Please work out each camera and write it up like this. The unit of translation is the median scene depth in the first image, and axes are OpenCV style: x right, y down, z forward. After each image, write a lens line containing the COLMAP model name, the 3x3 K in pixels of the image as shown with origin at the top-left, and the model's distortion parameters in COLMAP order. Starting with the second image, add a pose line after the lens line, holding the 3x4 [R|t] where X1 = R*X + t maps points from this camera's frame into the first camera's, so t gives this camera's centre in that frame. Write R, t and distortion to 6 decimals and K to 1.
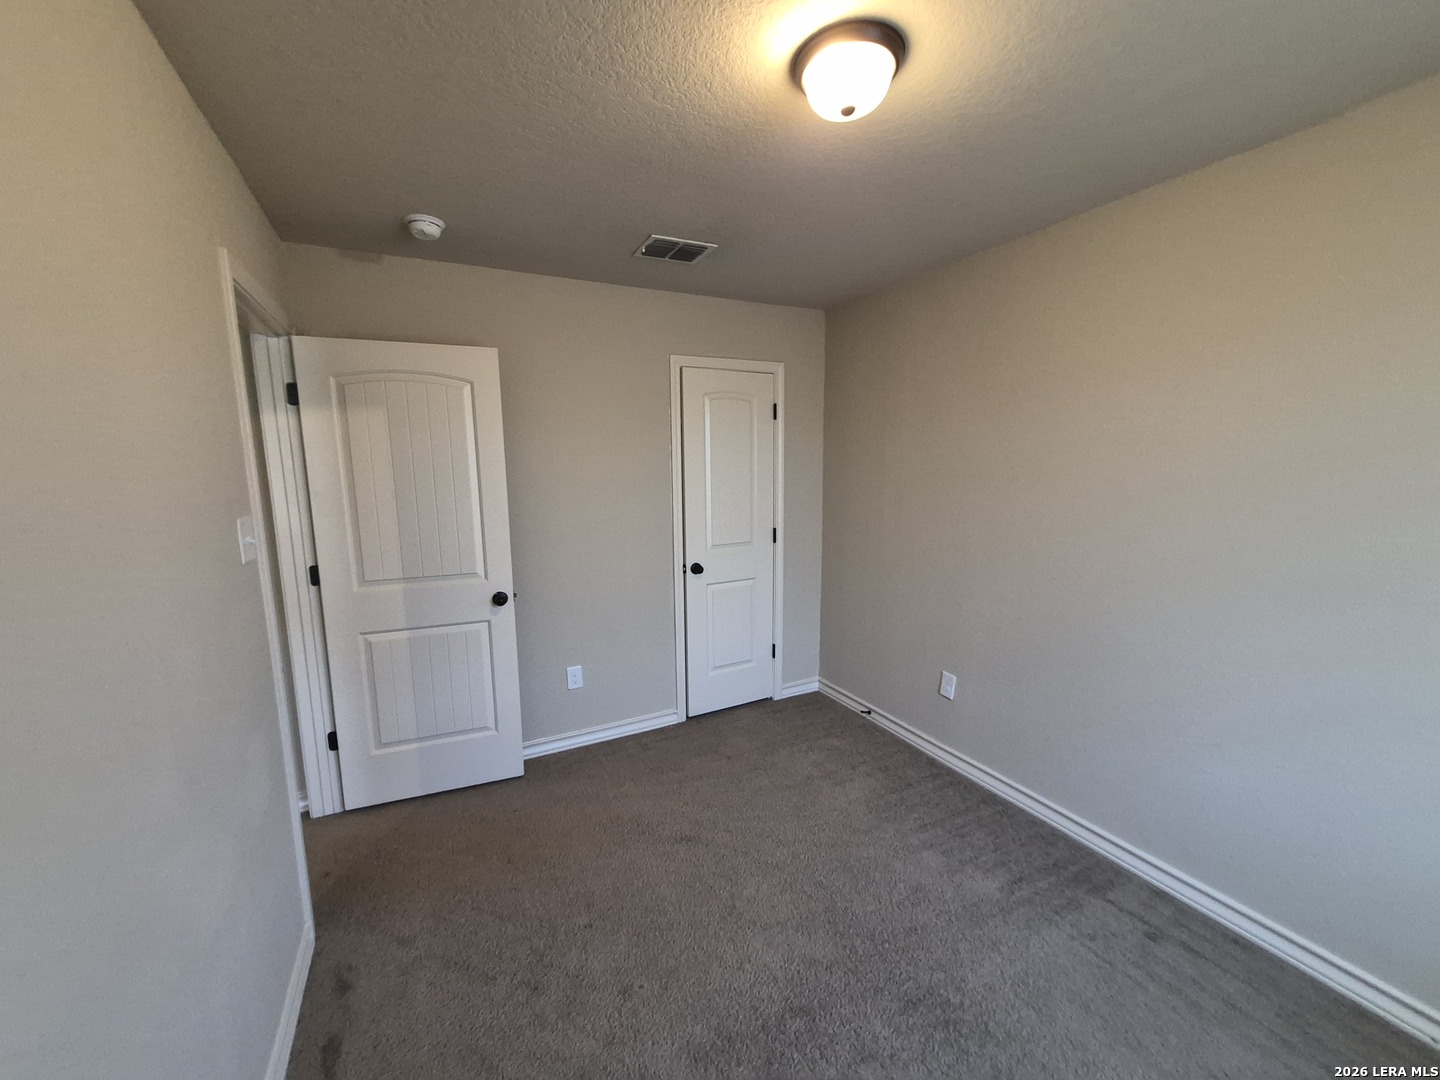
lens RADIAL K [[563.9, 0, 707.0], [0, 563.9, 543.3], [0, 0, 1]] dist [0.009985, -0.001057]
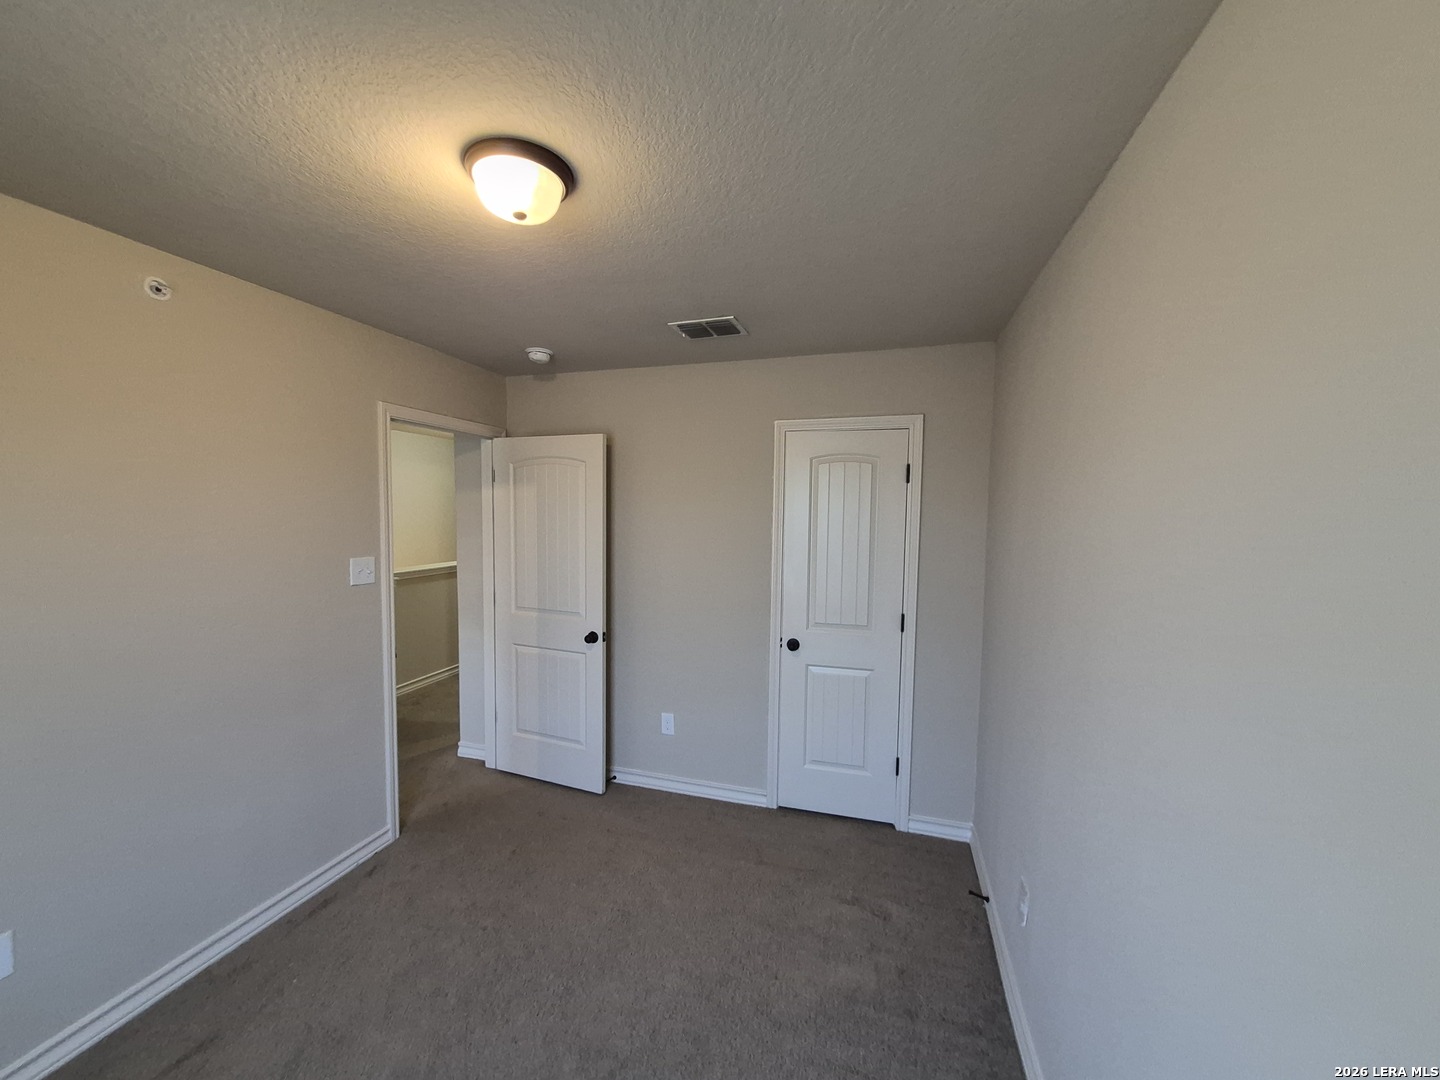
lens RADIAL K [[563.9, 0, 707.0], [0, 563.9, 542.5], [0, 0, 1]] dist [0.009985, -0.001057]
pose [[0.721831, 0.065928, -0.688922, 0.591866], [-0.118628, 0.992506, -0.029315, -0.091059], [0.681826, 0.102886, 0.724243, 0.259944]]
